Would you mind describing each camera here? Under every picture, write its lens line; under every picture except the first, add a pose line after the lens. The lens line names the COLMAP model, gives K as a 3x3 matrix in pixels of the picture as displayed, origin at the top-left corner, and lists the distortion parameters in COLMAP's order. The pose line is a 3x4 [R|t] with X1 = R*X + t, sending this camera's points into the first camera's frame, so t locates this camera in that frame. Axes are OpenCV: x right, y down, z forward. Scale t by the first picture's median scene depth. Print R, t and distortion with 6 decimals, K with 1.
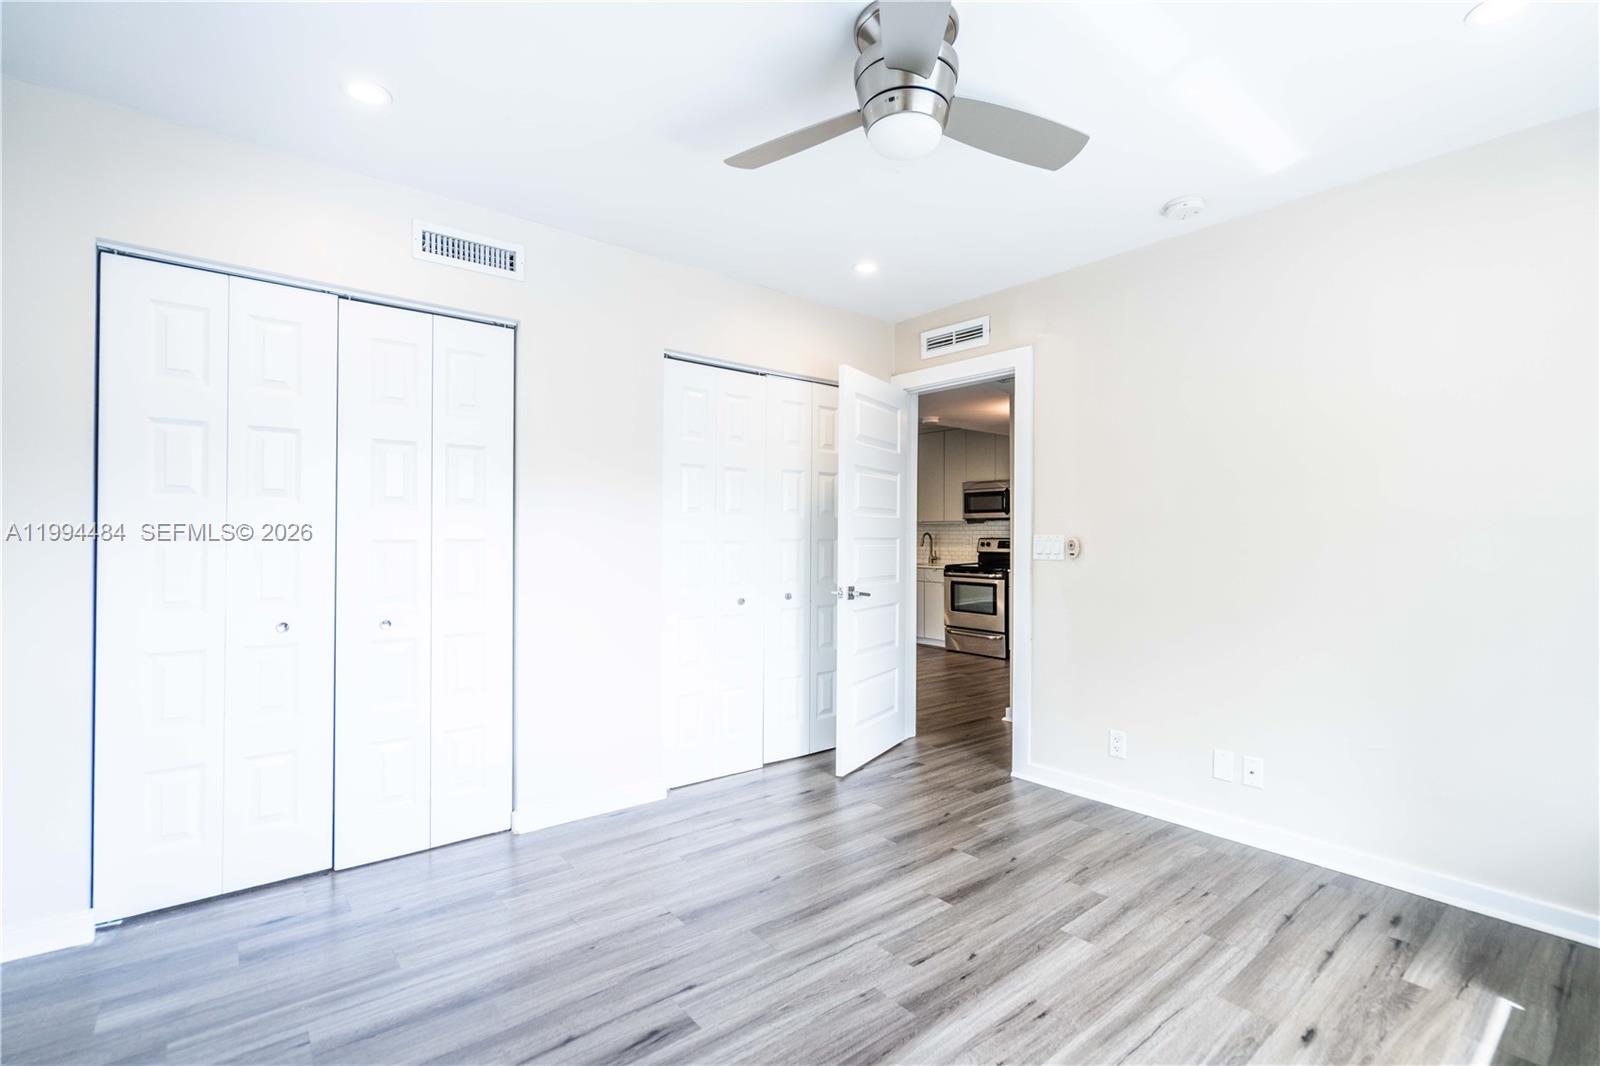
lens RADIAL K [[726.1, 0, 805.4], [0, 726.1, 536.1], [0, 0, 1]] dist [0.002044, 0.000154]
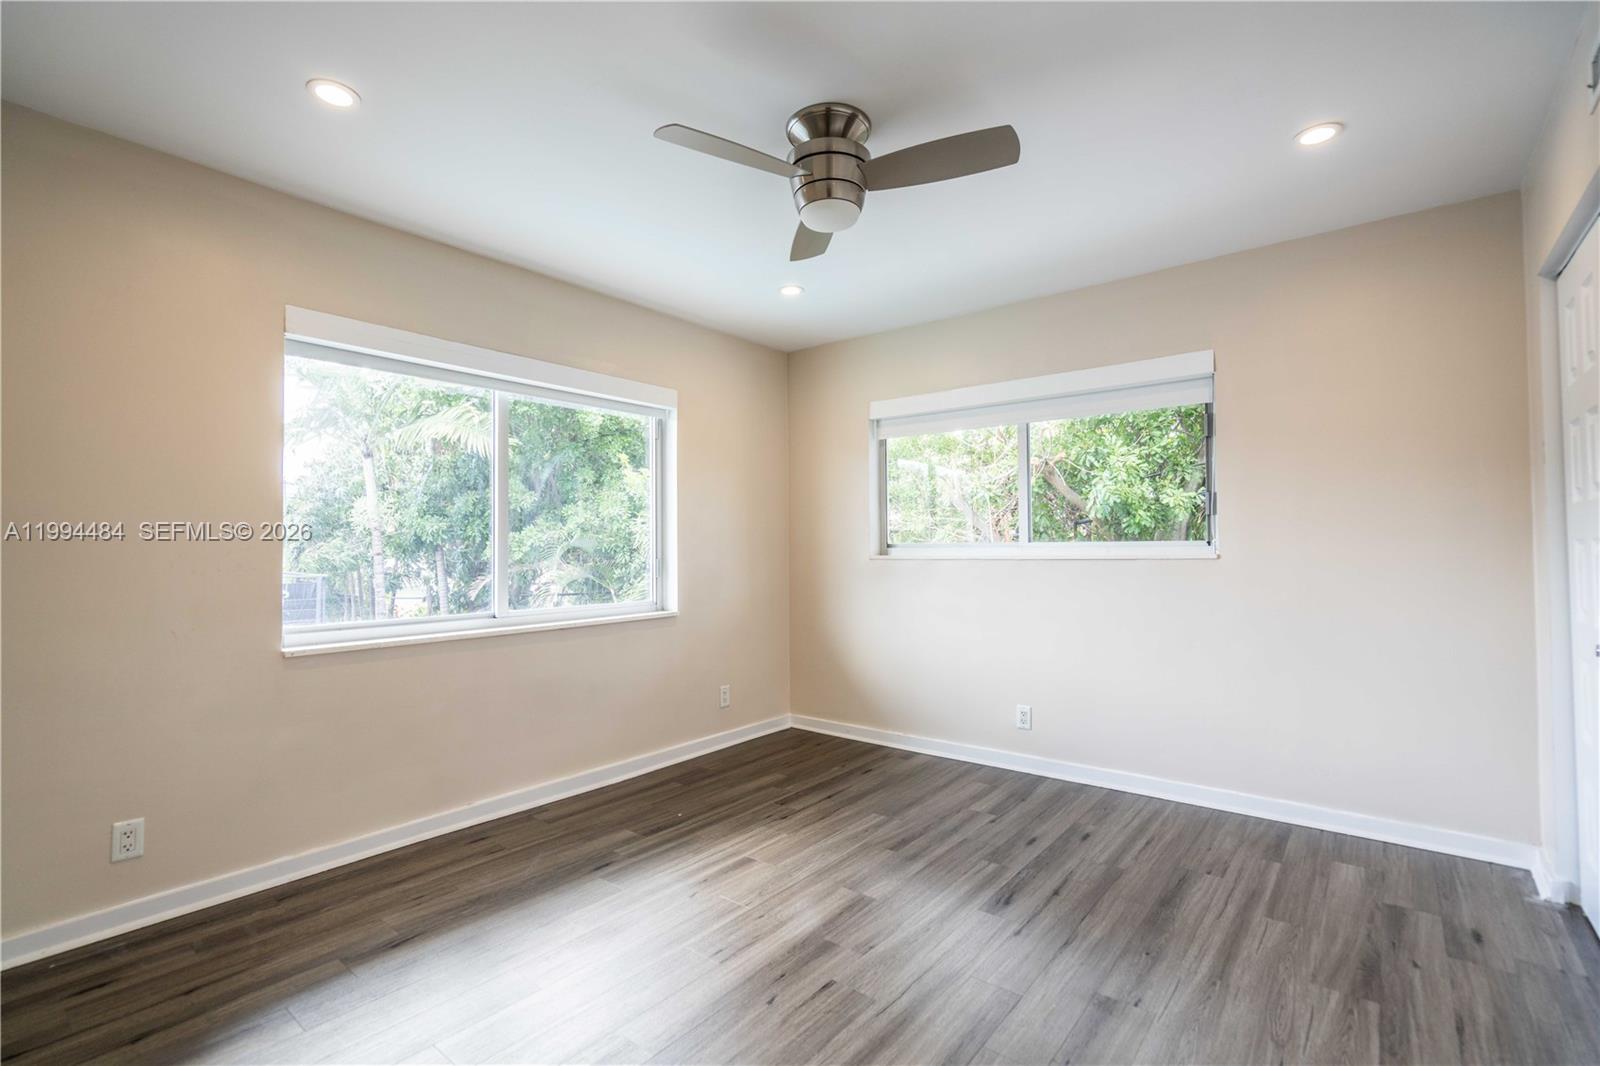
lens RADIAL K [[726.1, 0, 805.4], [0, 726.1, 536.1], [0, 0, 1]] dist [0.002044, 0.000154]
pose [[-0.979177, -0.002247, -0.202994, 0.341815], [0.002828, 0.999691, -0.024706, 0.015028], [0.202986, -0.024766, -0.978868, 1.750322]]
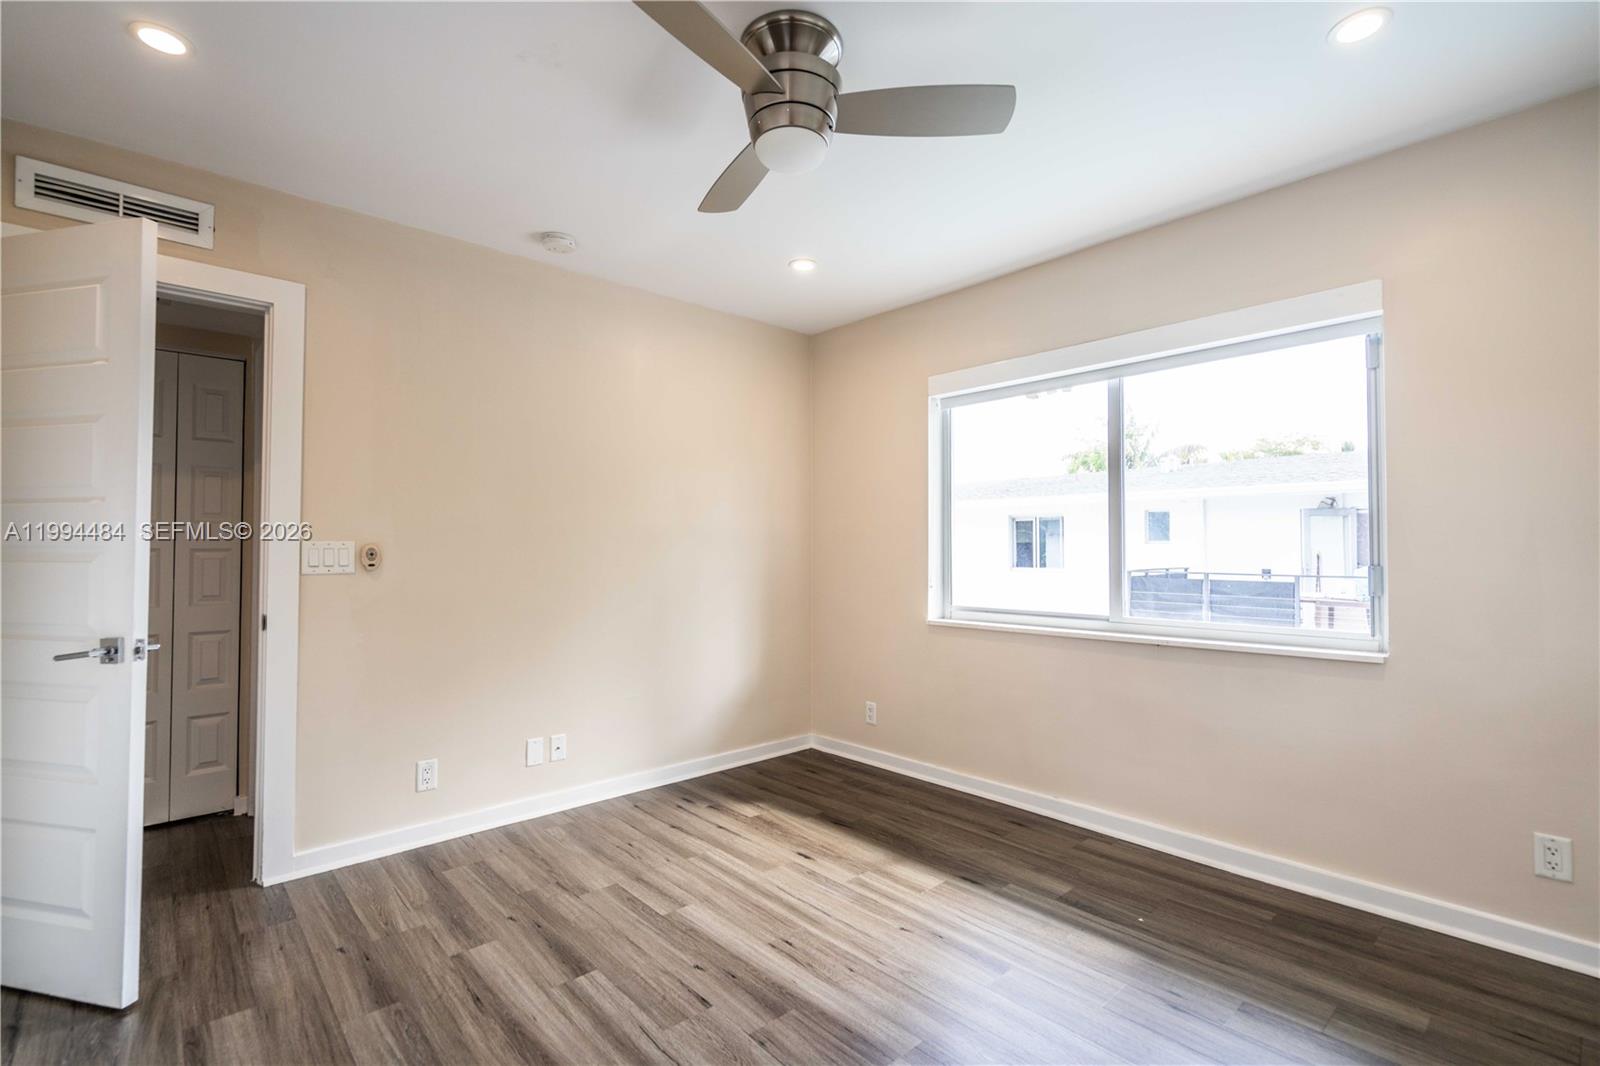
lens RADIAL K [[726.1, 0, 805.4], [0, 726.1, 536.1], [0, 0, 1]] dist [0.002044, 0.000154]
pose [[-0.049532, 0.015530, 0.998652, -0.710842], [-0.006016, 0.999856, -0.015847, 0.002538], [-0.998754, -0.006793, -0.049432, 0.827429]]
